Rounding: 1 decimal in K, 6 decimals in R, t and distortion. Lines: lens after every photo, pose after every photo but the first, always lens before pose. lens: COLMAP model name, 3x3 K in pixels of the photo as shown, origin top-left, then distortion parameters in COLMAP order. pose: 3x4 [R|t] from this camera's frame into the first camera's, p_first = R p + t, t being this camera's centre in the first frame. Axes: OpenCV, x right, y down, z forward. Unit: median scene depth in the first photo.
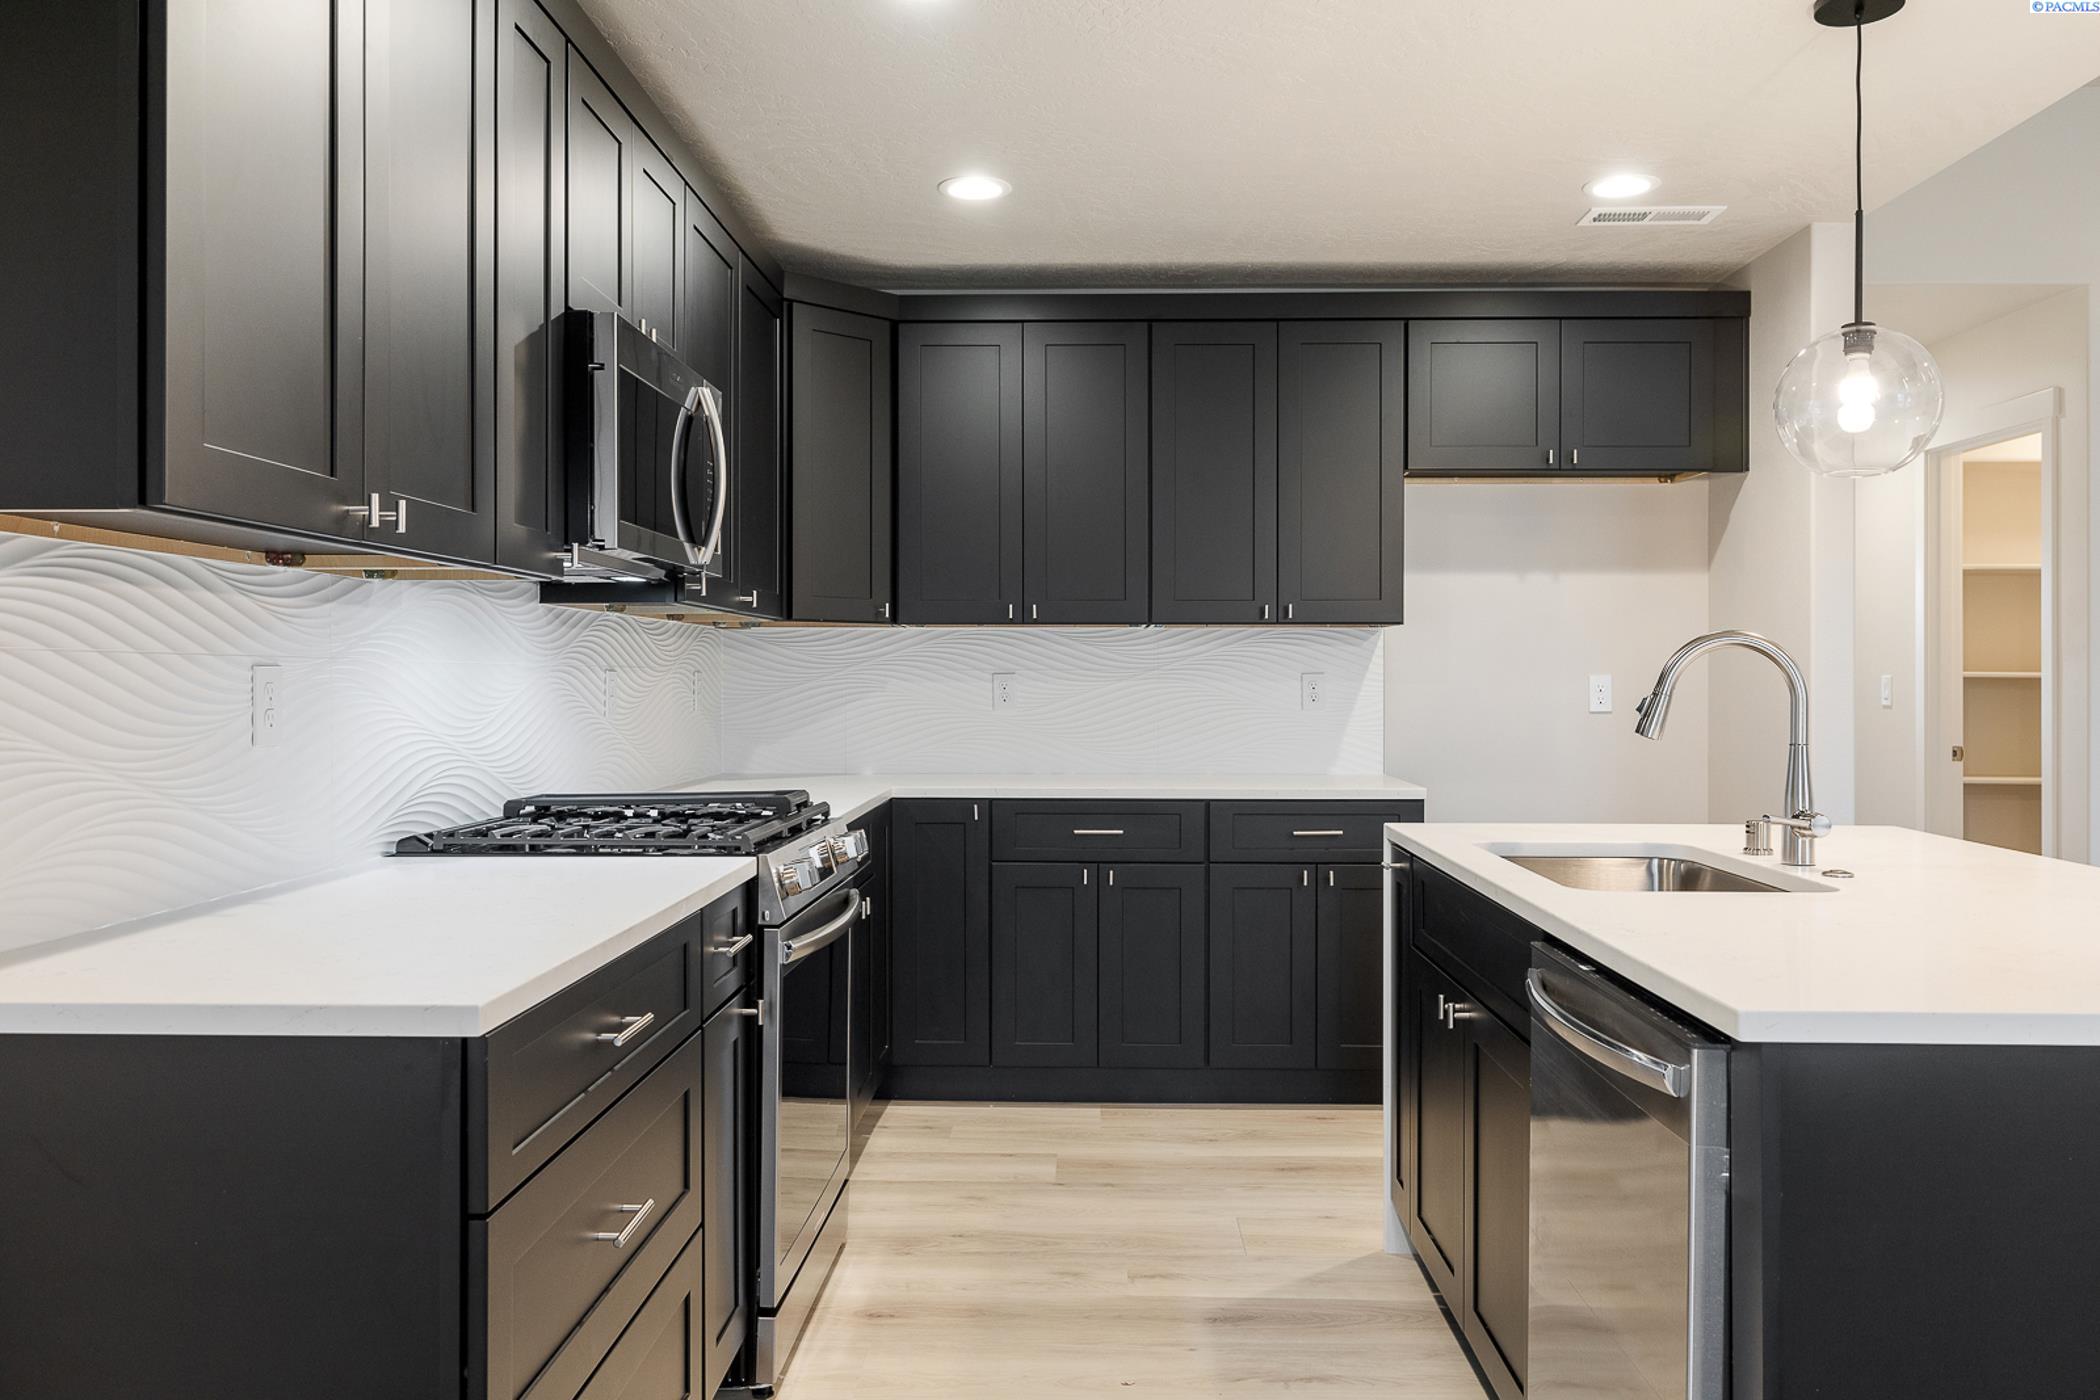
lens RADIAL K [[1586.8, 0, 1048.0], [0, 1586.8, 688.1], [0, 0, 1]] dist [0.006824, -0.000215]
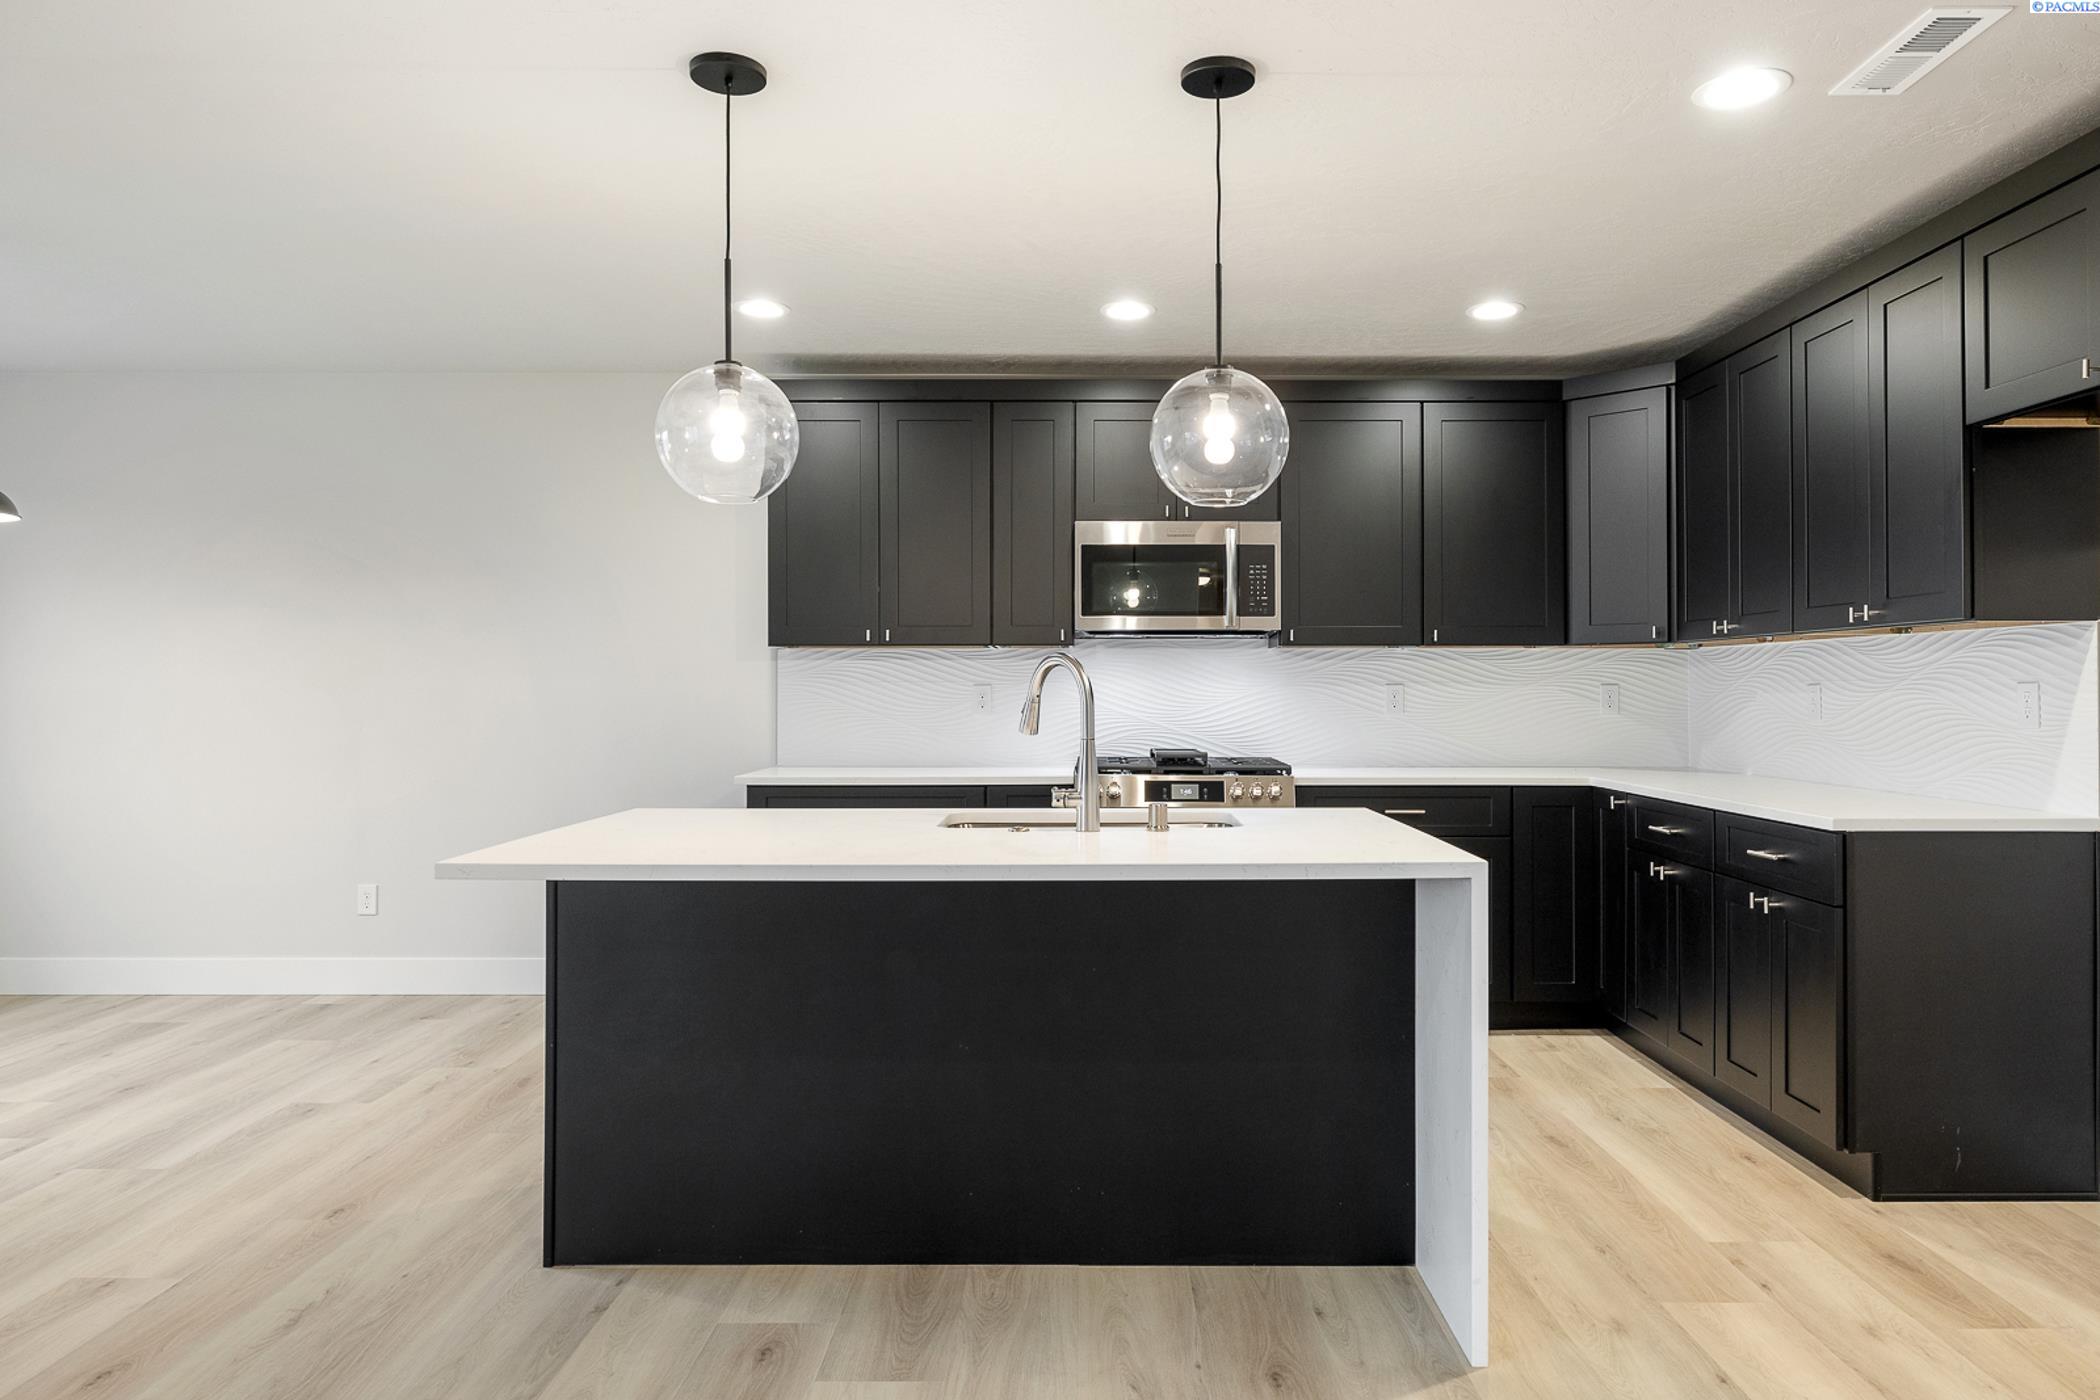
lens RADIAL K [[1341.1, 0, 1077.4], [0, 1341.1, 688.9], [0, 0, 1]] dist [0.006964, 0.001756]
pose [[0.022961, -0.000740, -0.999736, 0.869714], [-0.005161, 0.999986, -0.000859, -0.003101], [0.999723, 0.005179, 0.022956, 0.530979]]
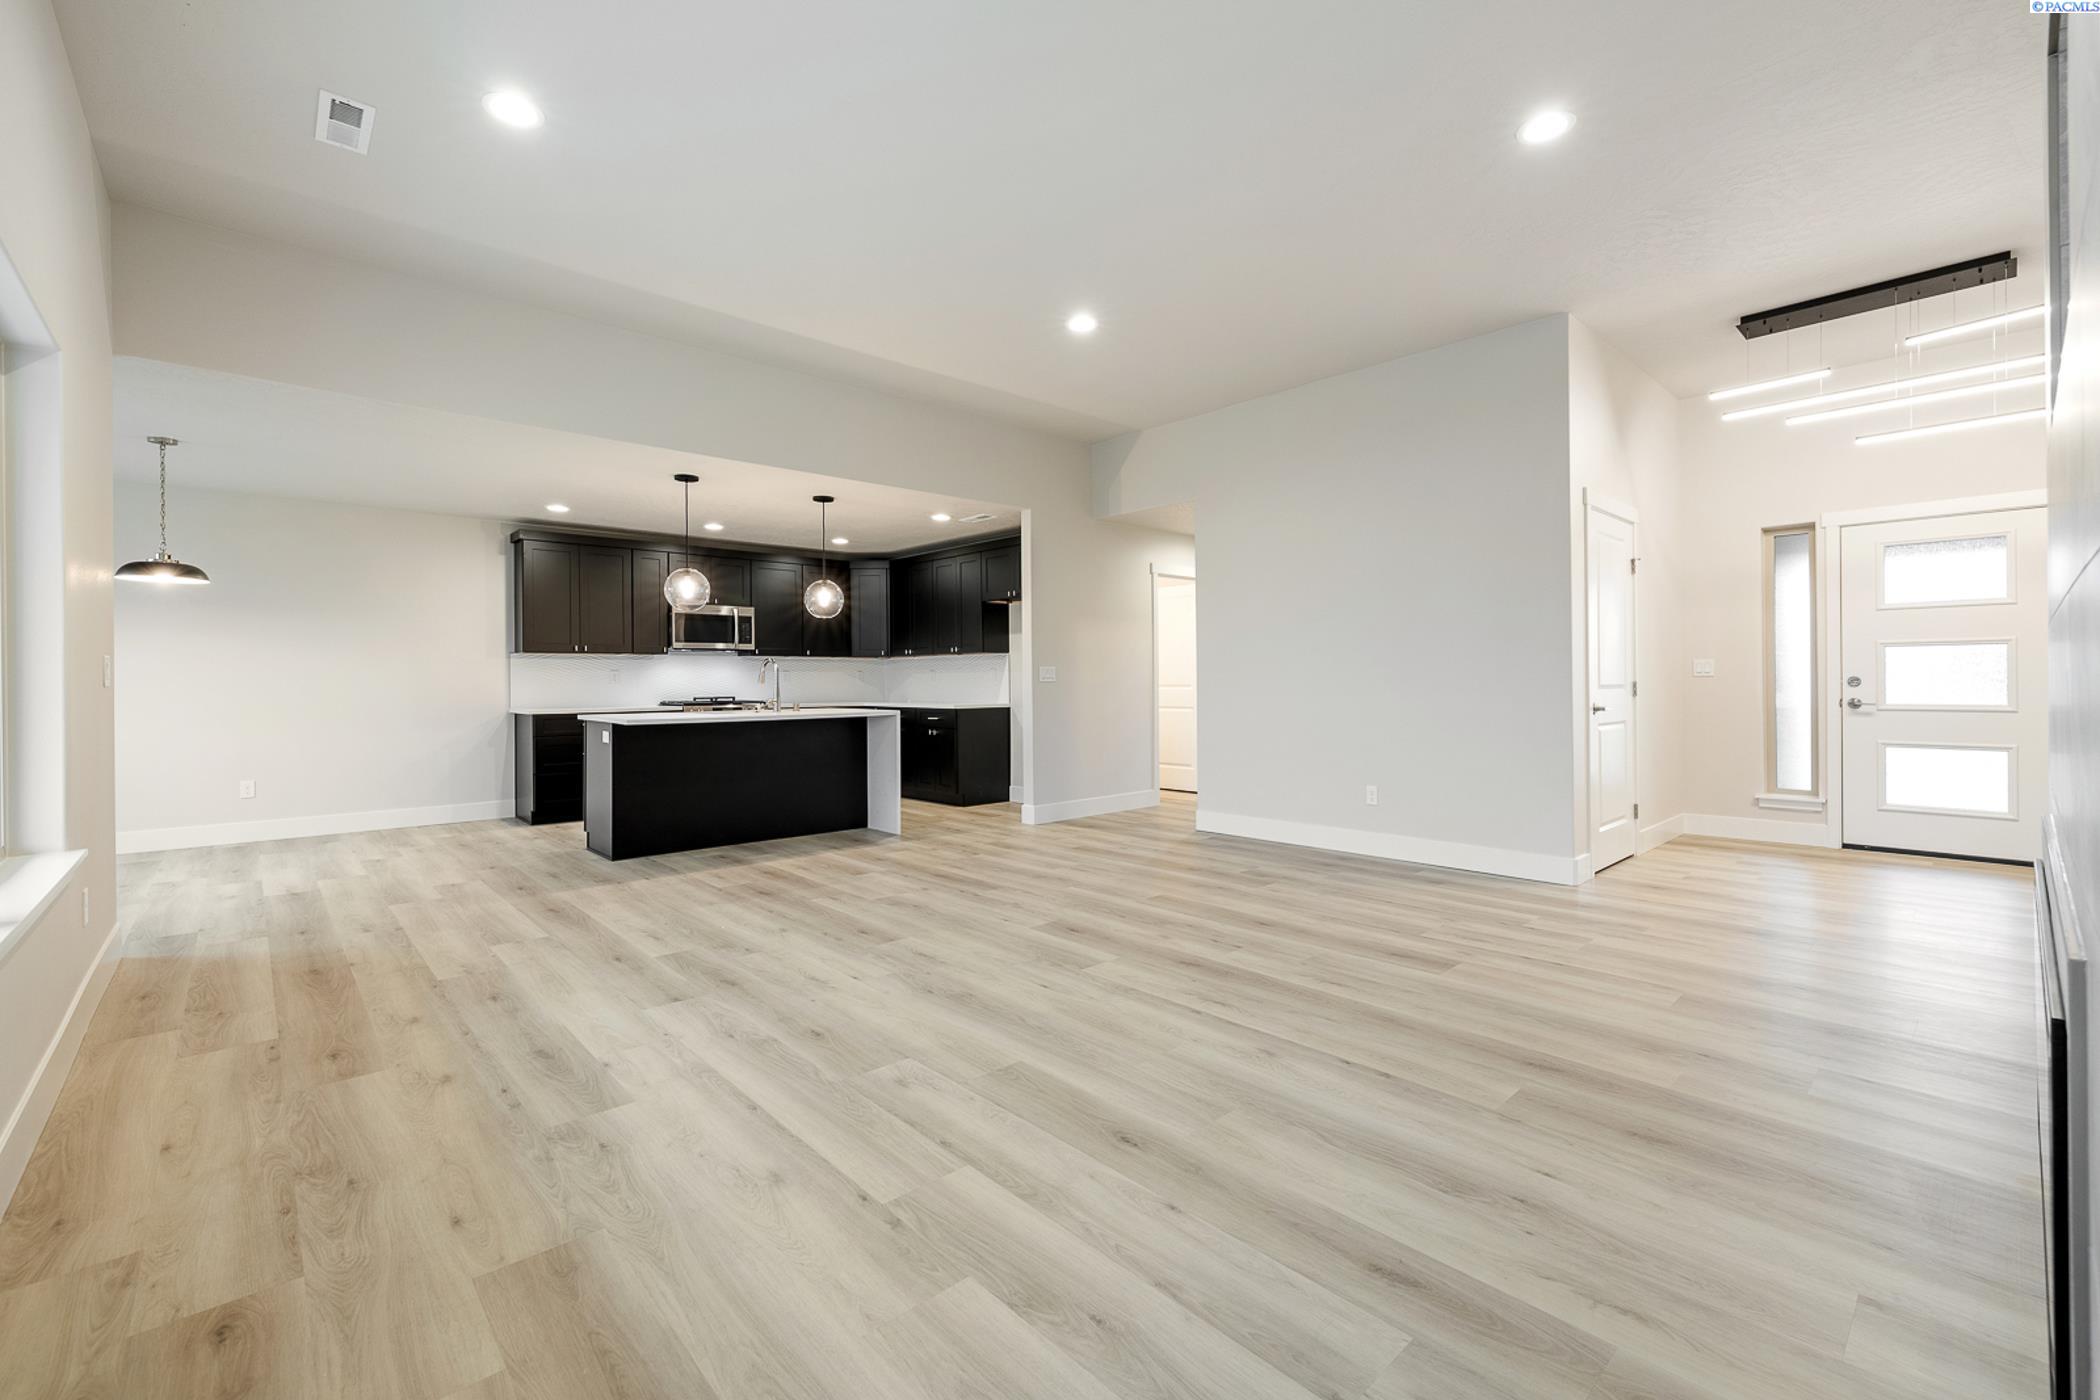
lens RADIAL K [[887.3, 0, 1047.0], [0, 887.3, 679.7], [0, 0, 1]] dist [-0.003286, -0.000266]
pose [[0.690324, -0.005130, -0.723482, 1.501962], [0.002955, 0.999987, -0.004271, 0.018872], [0.723494, 0.000811, 0.690330, -0.073532]]
